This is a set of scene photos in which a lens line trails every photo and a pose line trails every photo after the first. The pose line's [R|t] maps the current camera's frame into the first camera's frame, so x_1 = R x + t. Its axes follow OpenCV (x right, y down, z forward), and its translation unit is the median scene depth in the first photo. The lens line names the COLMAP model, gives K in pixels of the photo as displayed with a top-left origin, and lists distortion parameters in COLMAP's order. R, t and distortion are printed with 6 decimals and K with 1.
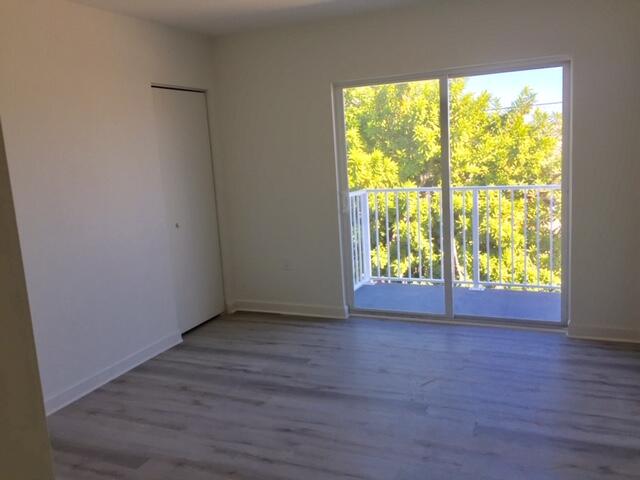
lens RADIAL K [[544.0, 0, 321.1], [0, 544.0, 223.7], [0, 0, 1]] dist [0.045198, -0.004725]
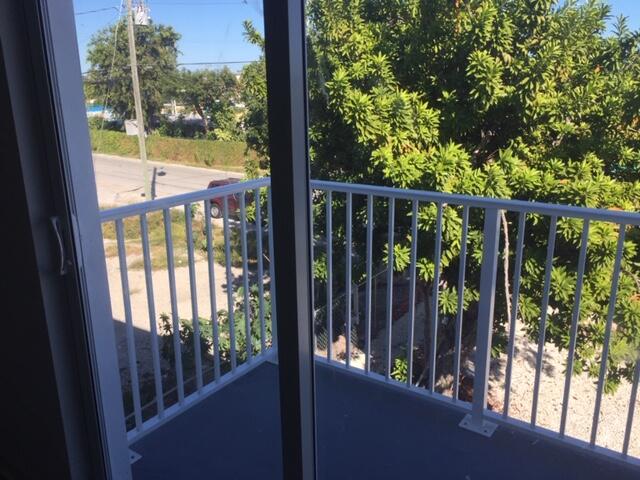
lens RADIAL K [[539.4, 0, 320.1], [0, 539.4, 232.5], [0, 0, 1]] dist [0.058426, -0.108861]
pose [[0.979863, 0.089515, -0.178483, 0.133835], [-0.063988, 0.987510, 0.143976, -0.055160], [0.189141, -0.129656, 0.973352, 0.340367]]
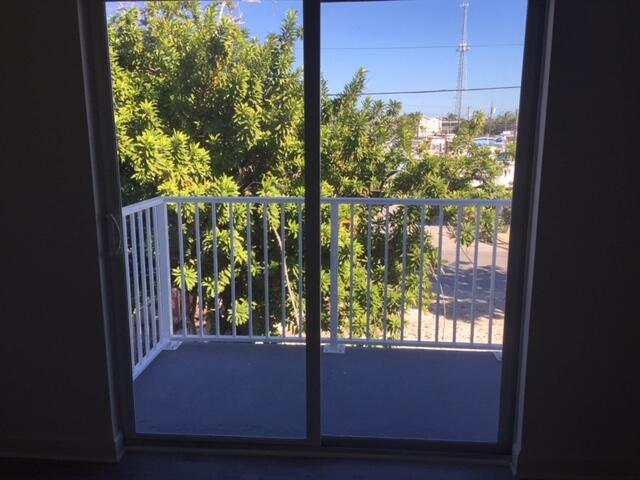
lens RADIAL K [[544.0, 0, 321.1], [0, 544.0, 223.7], [0, 0, 1]] dist [0.045198, -0.004725]
pose [[0.939794, -0.003068, 0.341729, 0.024991], [-0.006157, 0.999645, 0.025907, -0.031026], [-0.341687, -0.026451, 0.939441, 0.230997]]
